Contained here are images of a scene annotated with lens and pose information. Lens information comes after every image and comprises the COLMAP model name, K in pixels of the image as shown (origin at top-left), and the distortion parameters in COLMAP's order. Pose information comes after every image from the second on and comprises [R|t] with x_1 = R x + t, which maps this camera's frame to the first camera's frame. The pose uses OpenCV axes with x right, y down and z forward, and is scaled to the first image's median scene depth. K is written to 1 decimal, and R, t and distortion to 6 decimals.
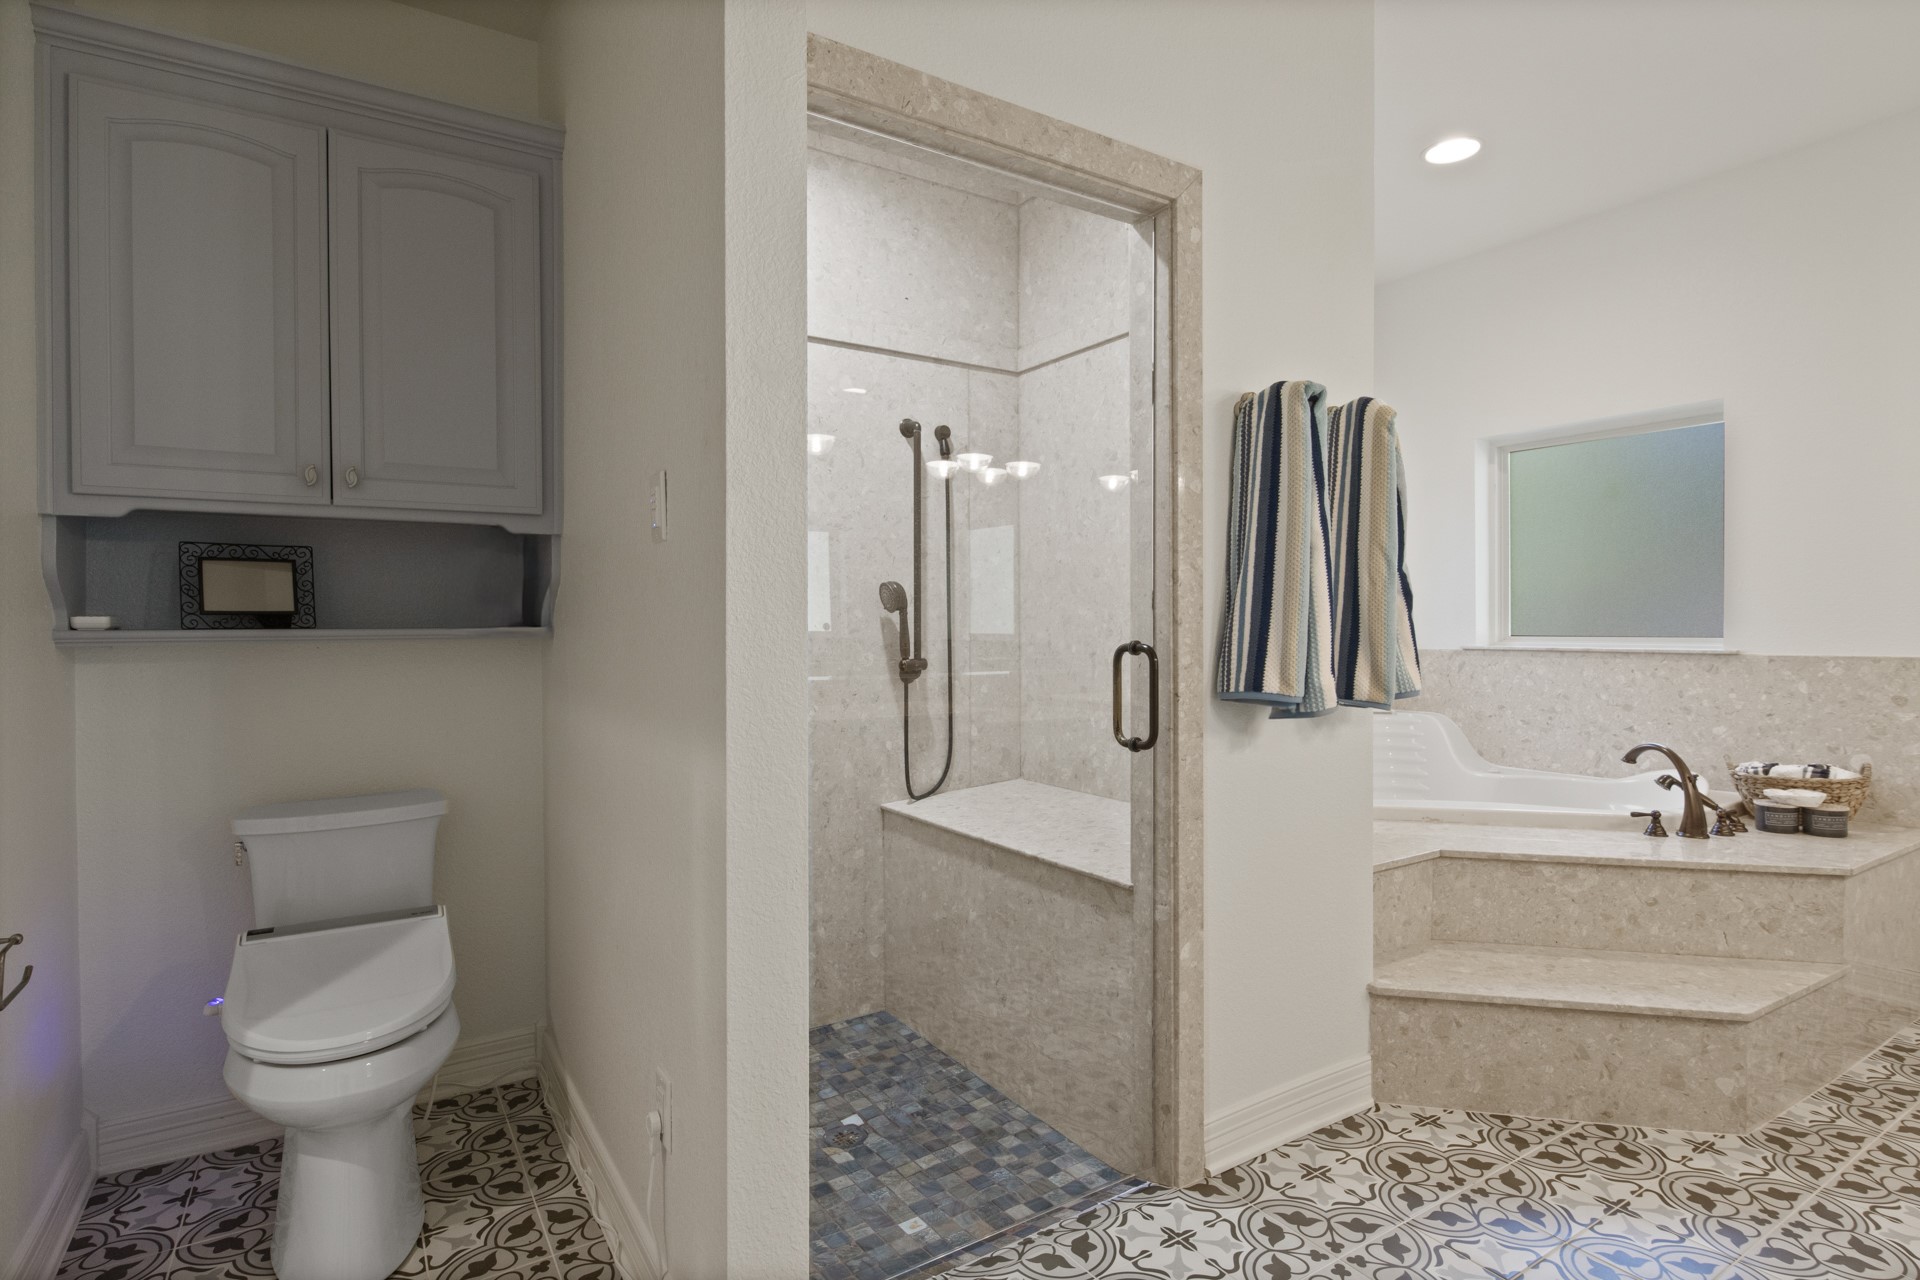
lens RADIAL K [[972.8, 0, 963.1], [0, 972.8, 644.3], [0, 0, 1]] dist [-0.006152, -0.001614]
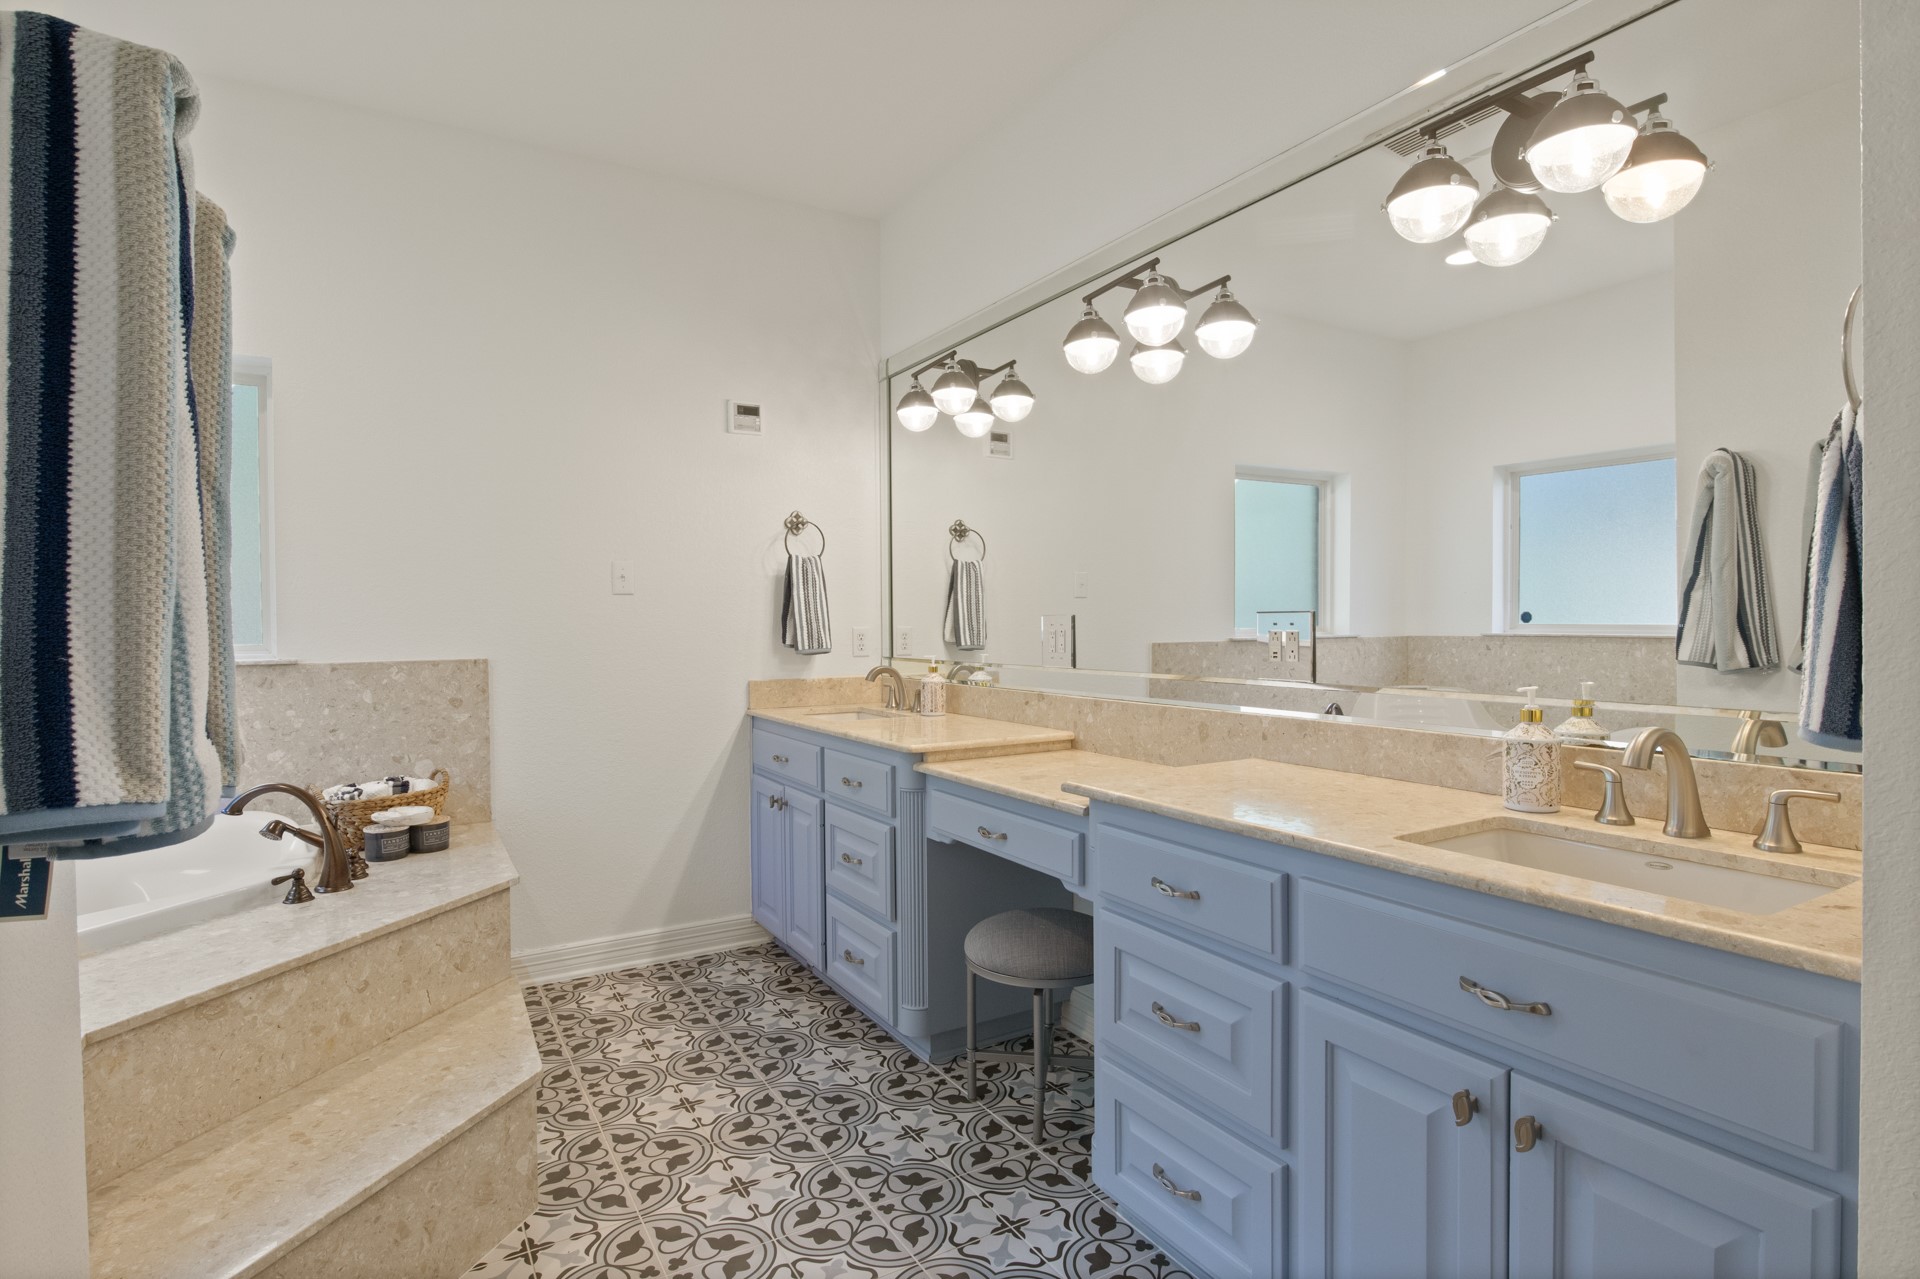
lens RADIAL K [[972.8, 0, 963.6], [0, 972.8, 639.4], [0, 0, 1]] dist [-0.006152, -0.001614]
pose [[0.027788, -0.013571, 0.999522, -0.039967], [0.027263, 0.999546, 0.012813, -0.006759], [-0.999242, 0.026894, 0.028145, 0.434857]]
